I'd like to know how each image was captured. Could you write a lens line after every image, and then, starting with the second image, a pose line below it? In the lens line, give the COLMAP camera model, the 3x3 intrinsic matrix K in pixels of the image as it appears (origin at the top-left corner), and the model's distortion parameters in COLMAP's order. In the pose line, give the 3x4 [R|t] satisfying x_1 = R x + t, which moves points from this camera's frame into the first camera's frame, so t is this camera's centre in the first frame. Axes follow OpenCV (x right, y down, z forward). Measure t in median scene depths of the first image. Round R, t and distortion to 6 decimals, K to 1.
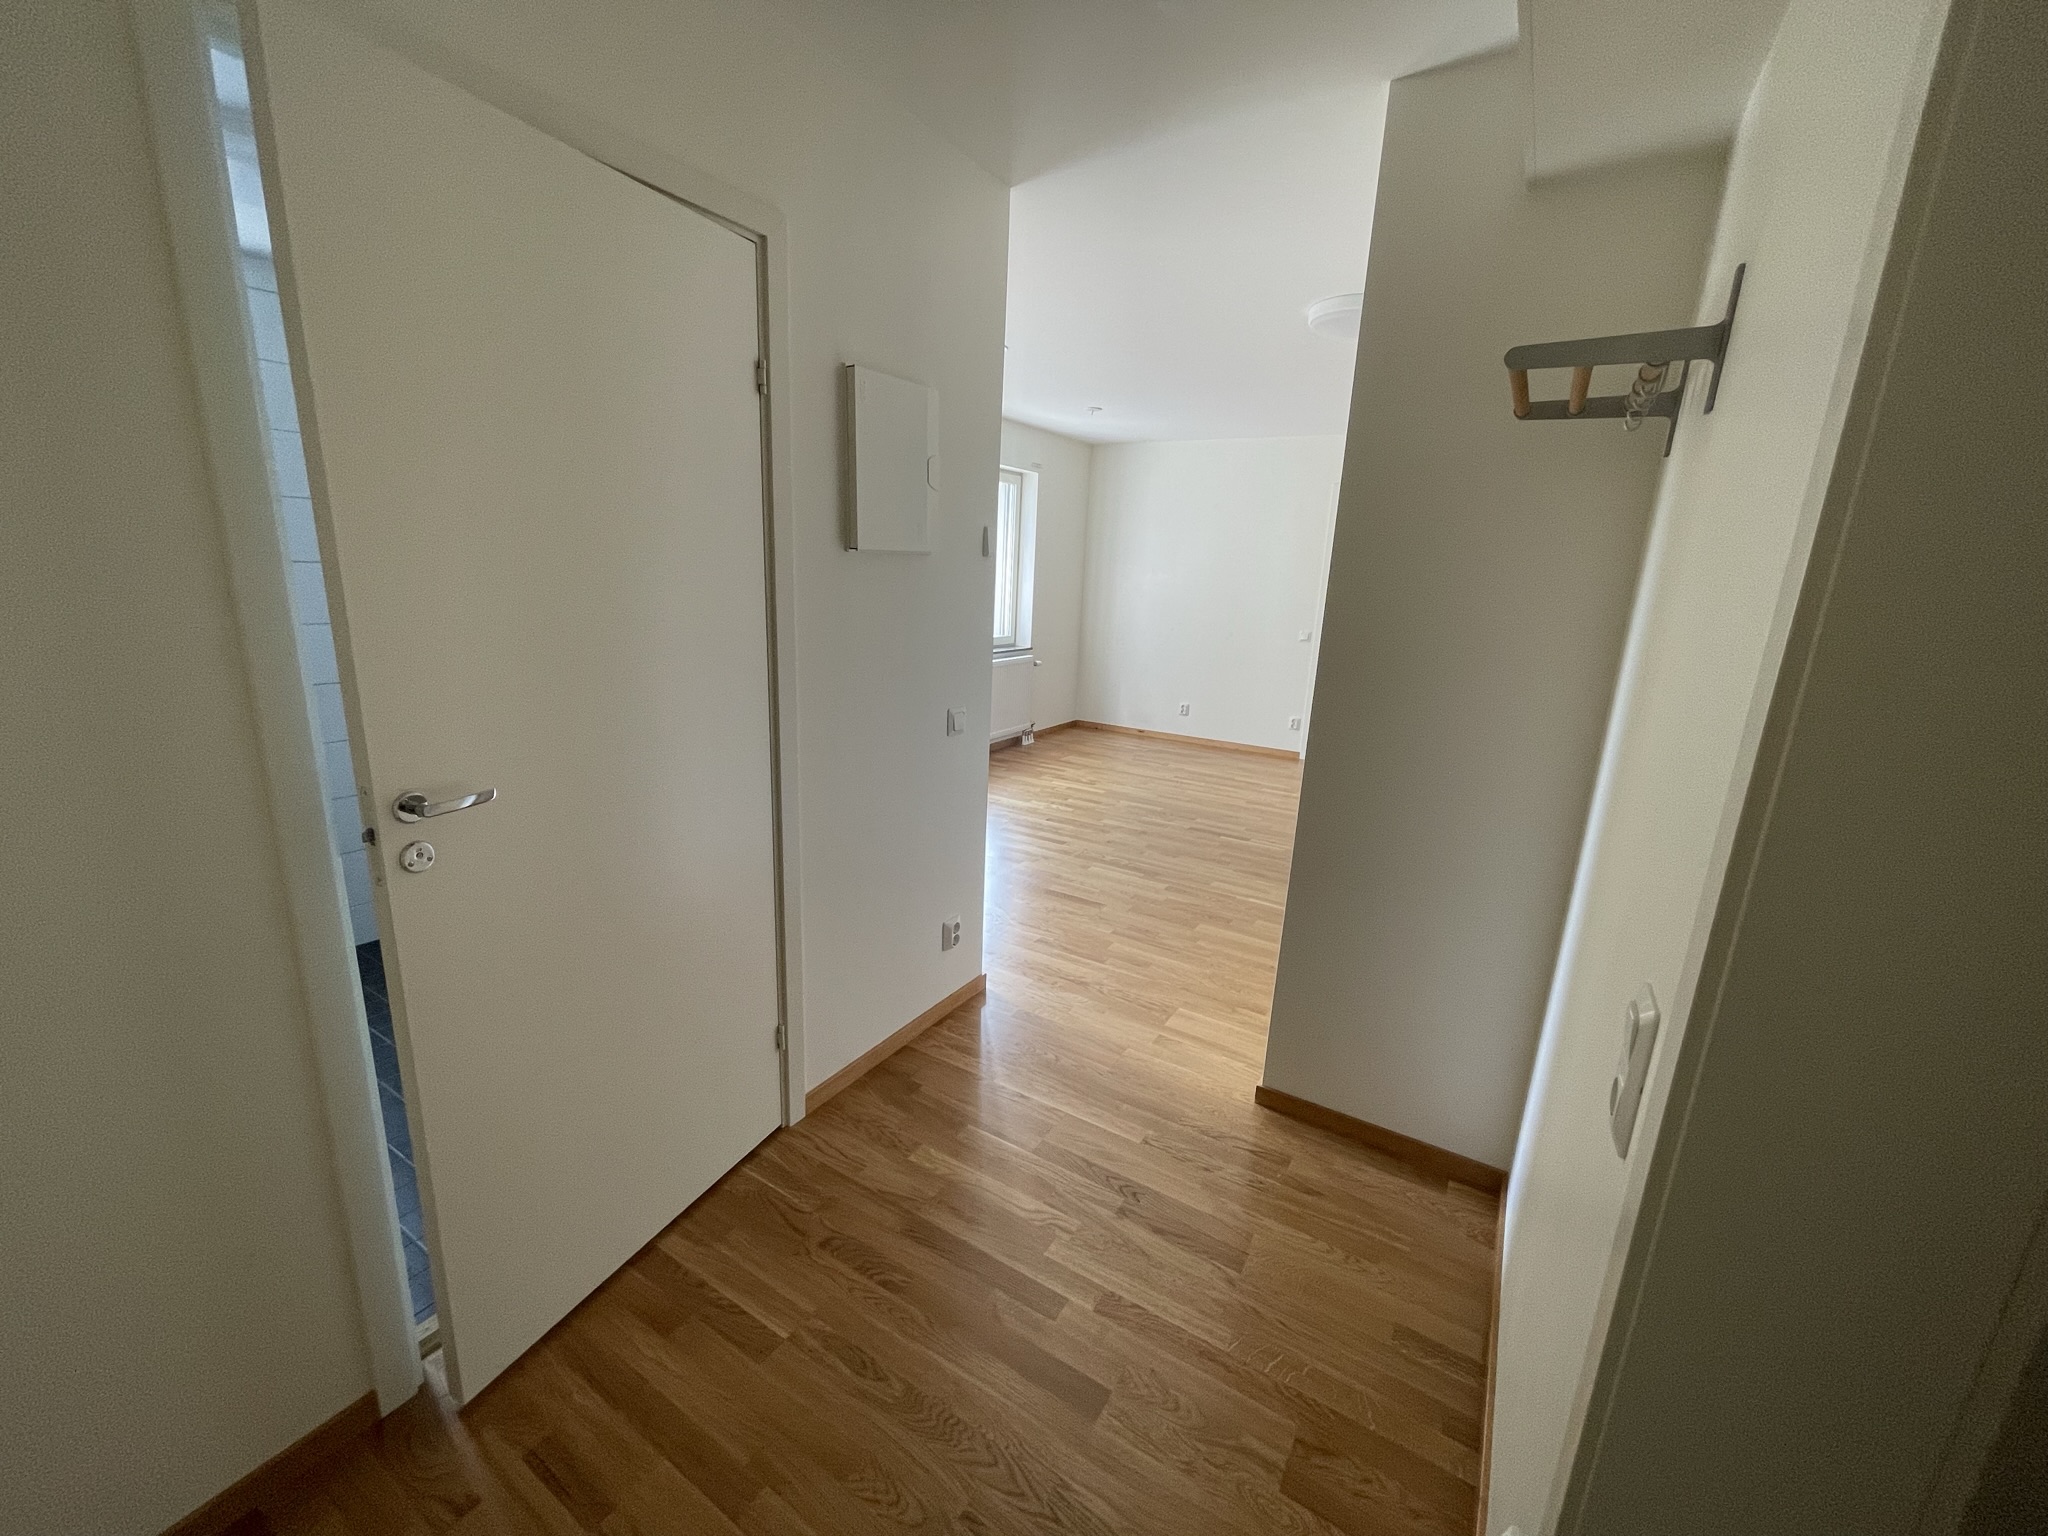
lens RADIAL K [[828.8, 0, 1013.1], [0, 828.8, 764.8], [0, 0, 1]] dist [0.001160, 0.000477]
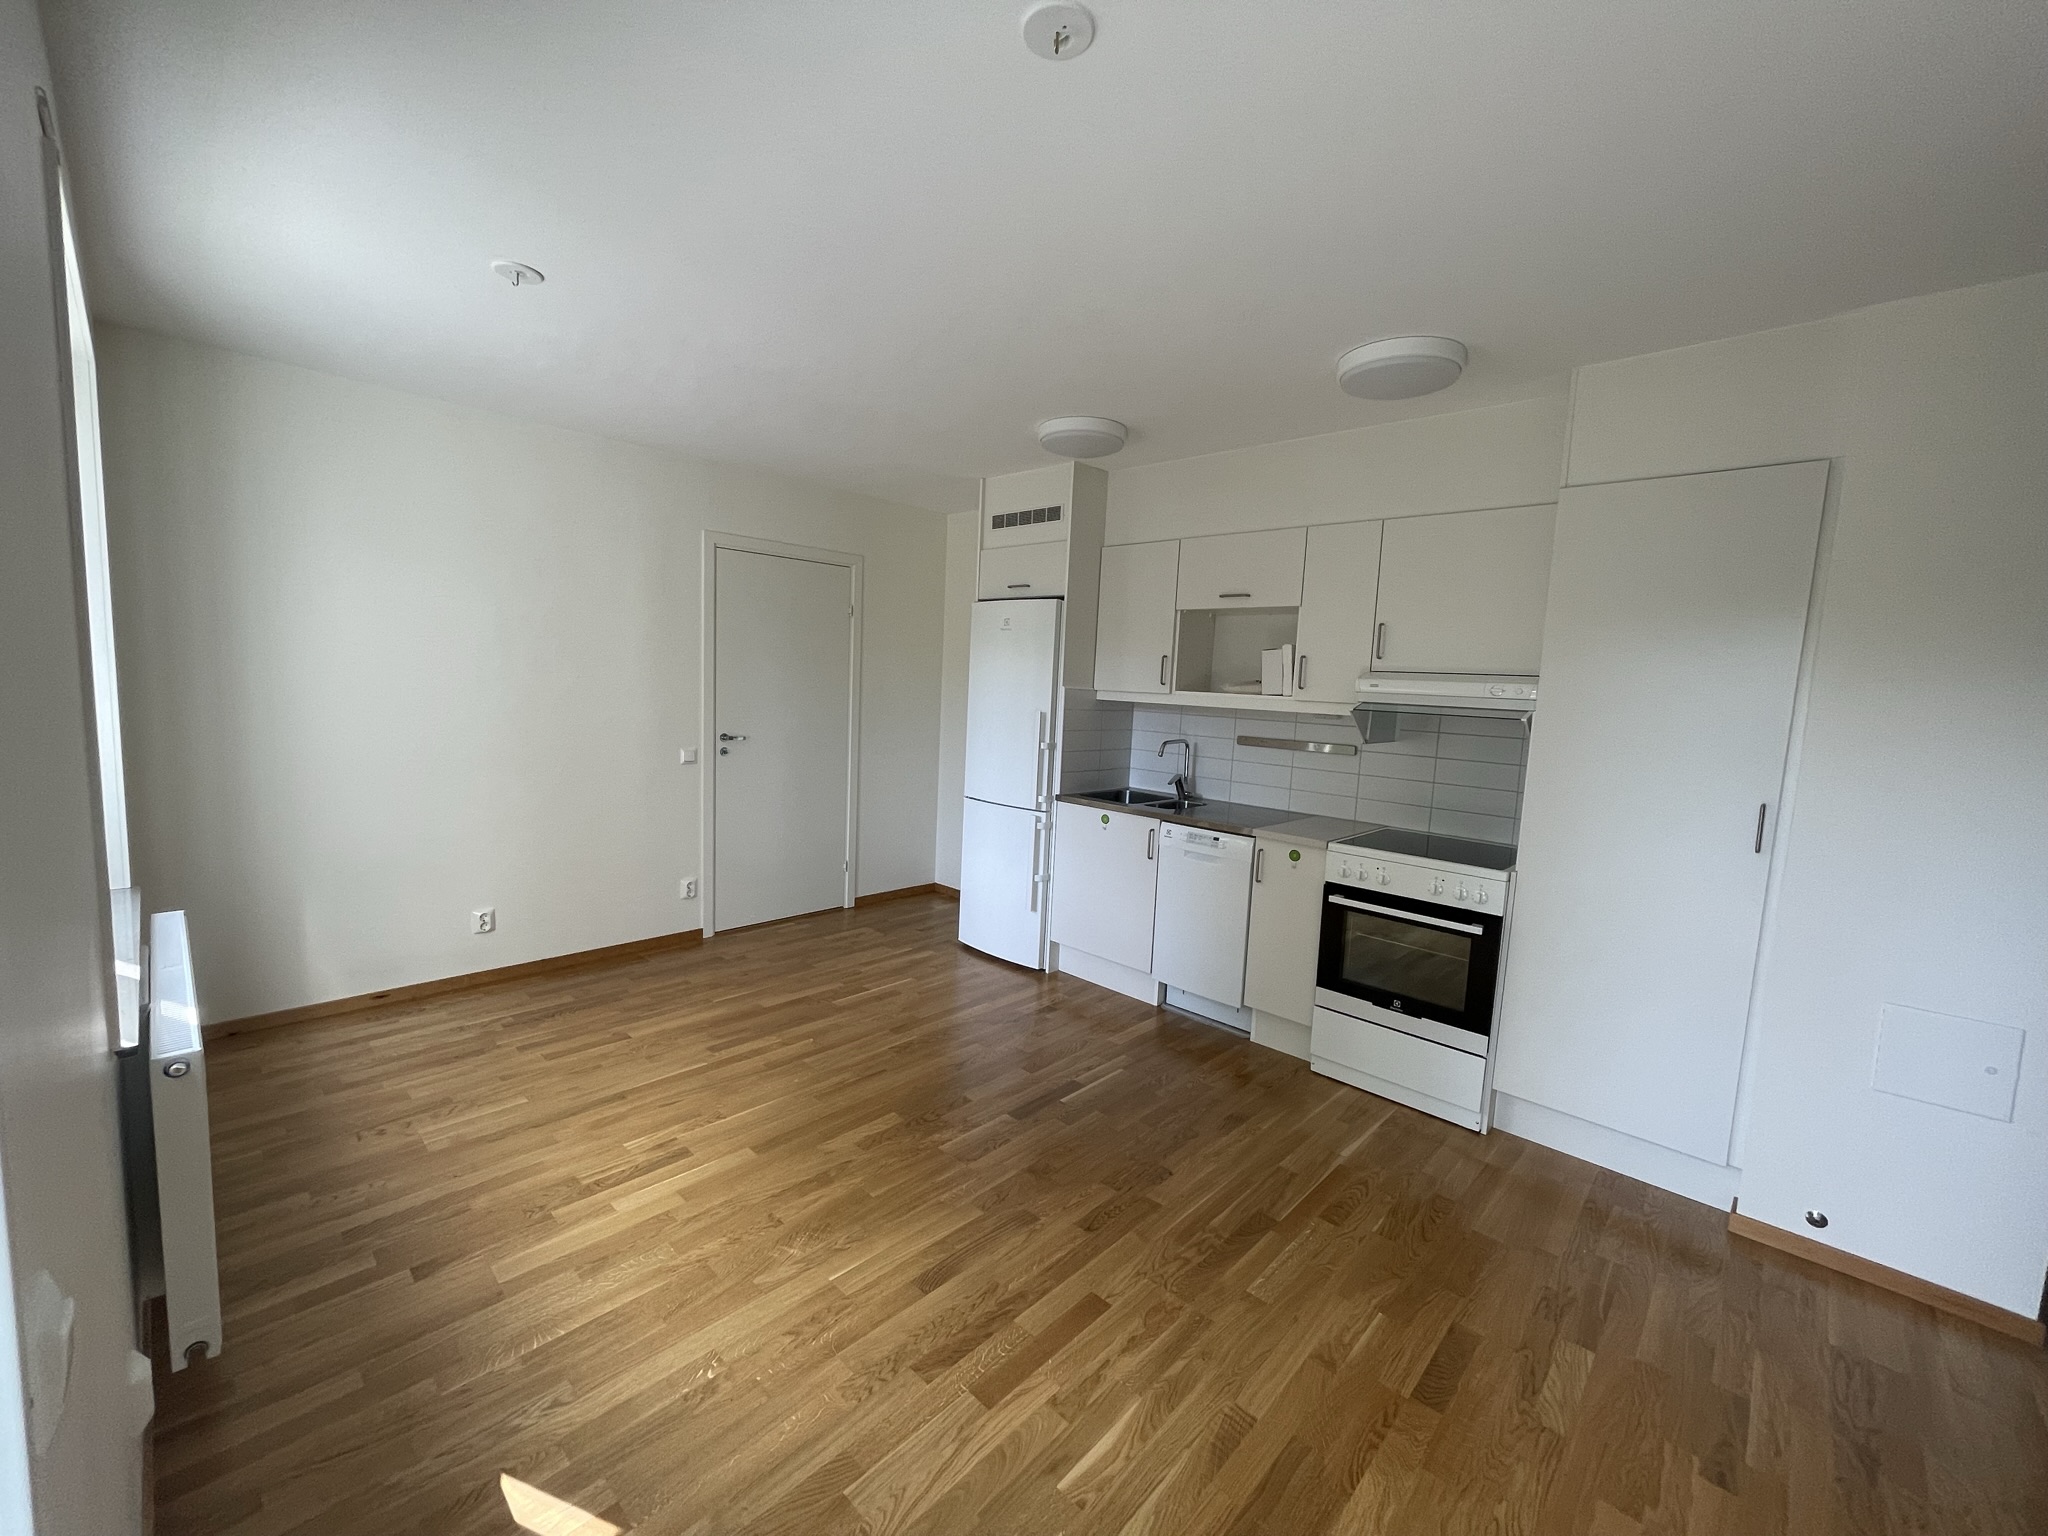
lens RADIAL K [[828.8, 0, 1013.1], [0, 828.8, 764.8], [0, 0, 1]] dist [0.001160, 0.000477]
pose [[0.208878, -0.133996, 0.968718, -0.315083], [0.200124, 0.975463, 0.091778, -0.217240], [-0.957246, 0.174693, 0.230569, 0.839453]]
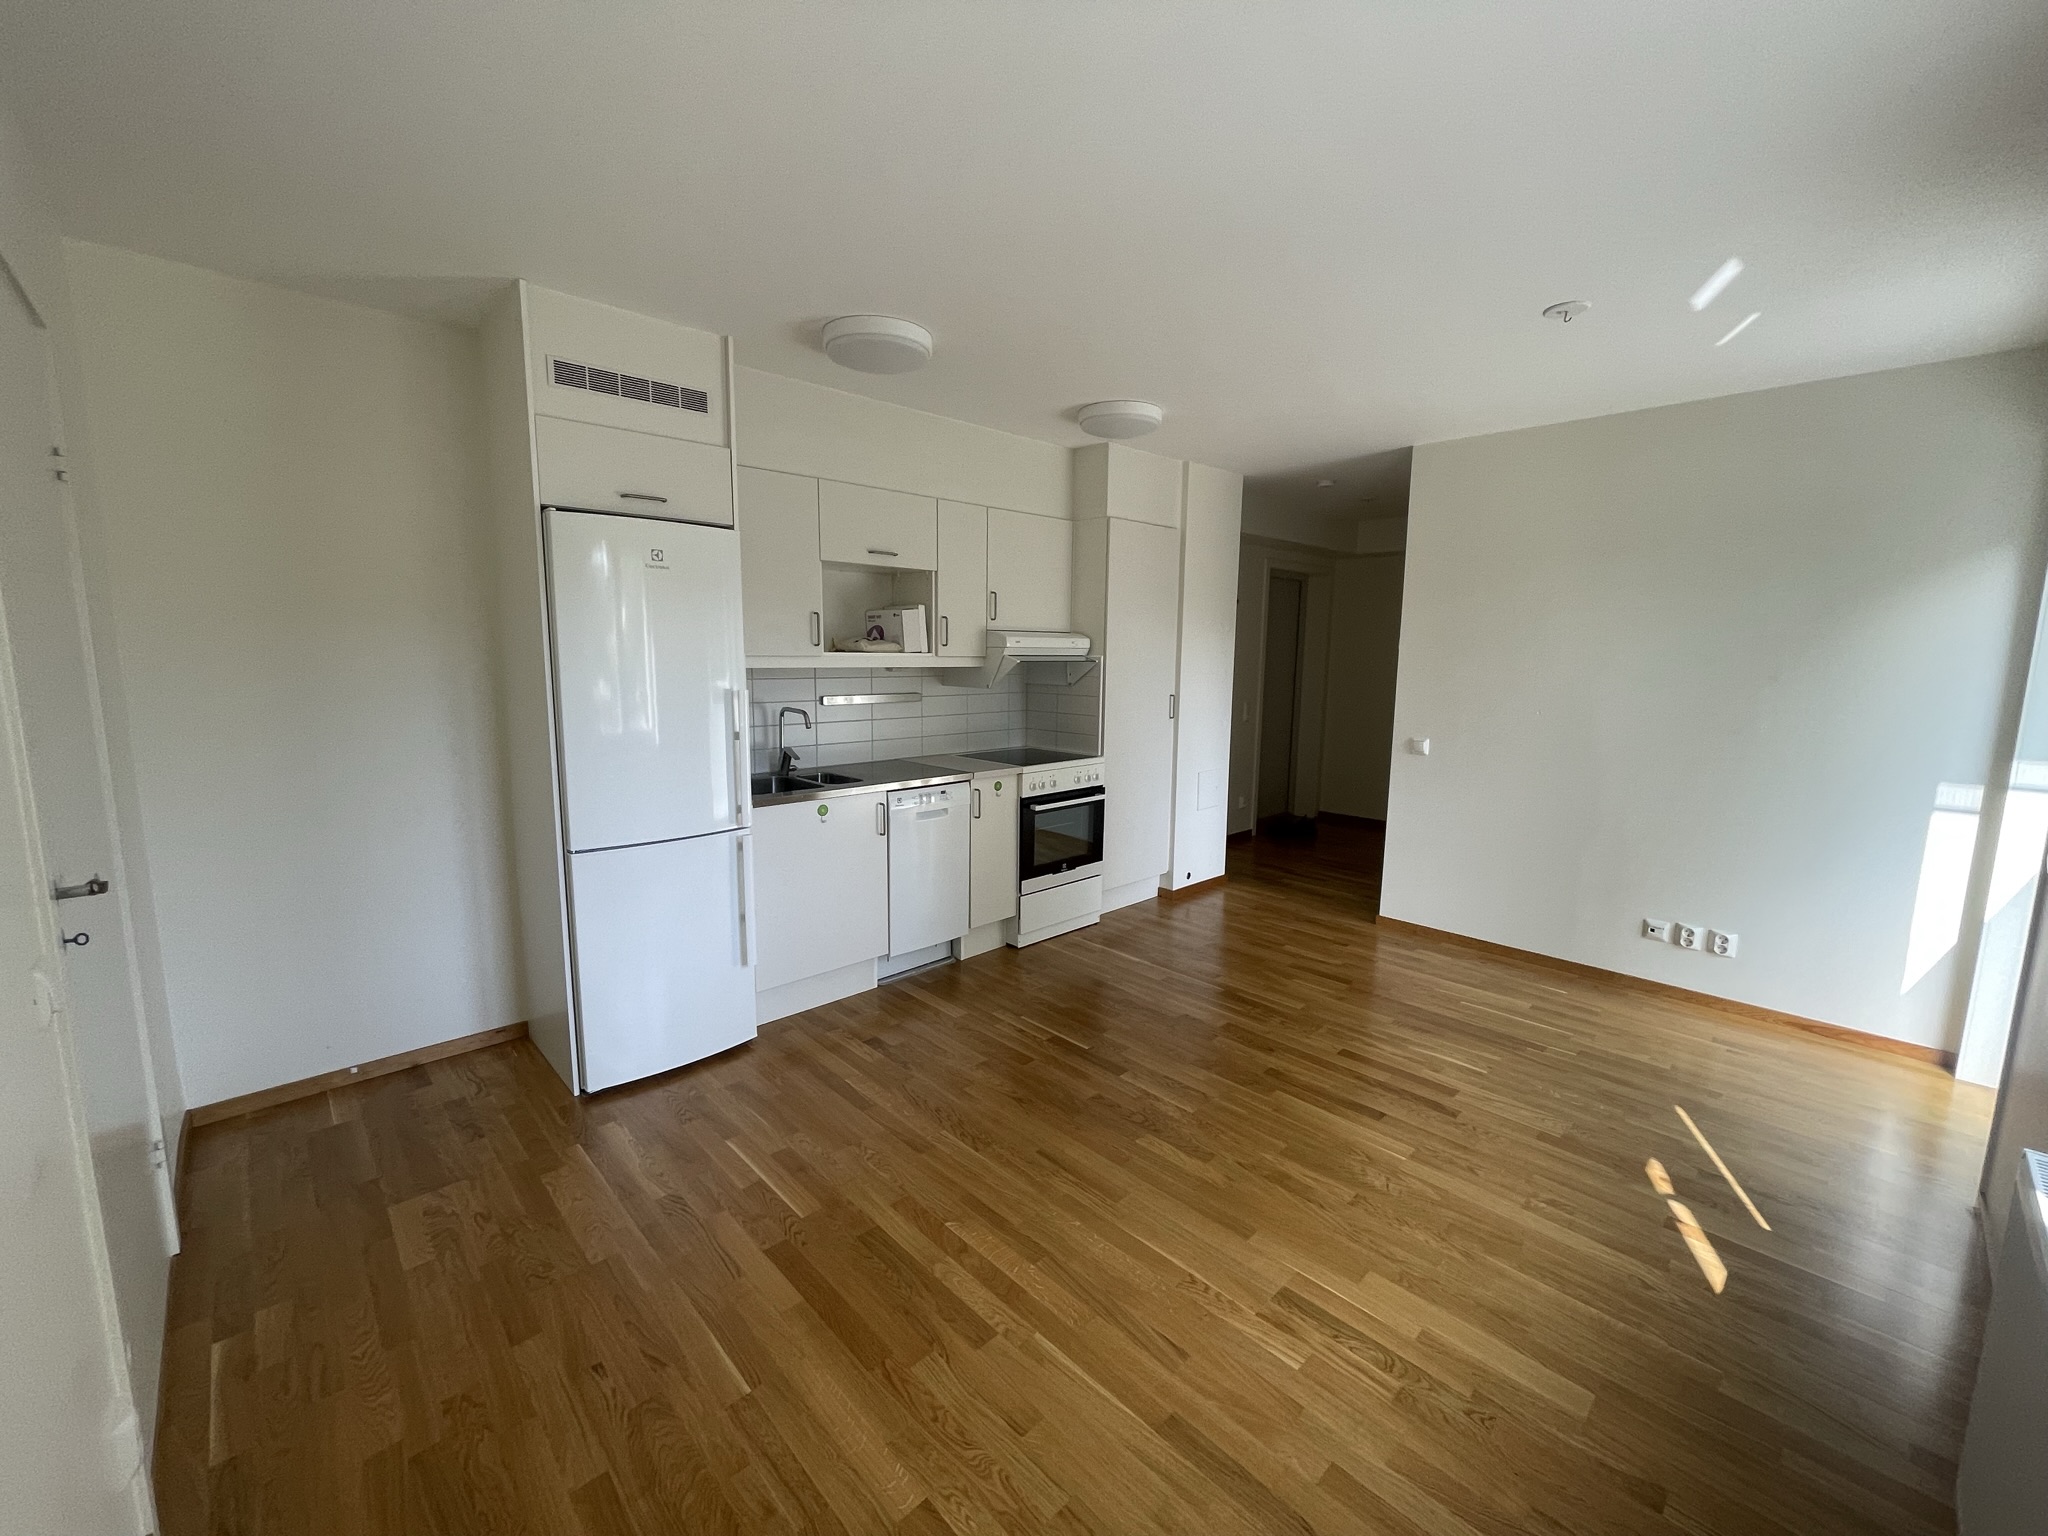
lens RADIAL K [[828.8, 0, 1013.1], [0, 828.8, 764.8], [0, 0, 1]] dist [0.001160, 0.000477]
pose [[-0.965448, -0.087038, 0.245631, 0.164899], [0.012328, 0.926264, 0.376673, -0.359572], [-0.260304, 0.366686, -0.893187, 1.495626]]
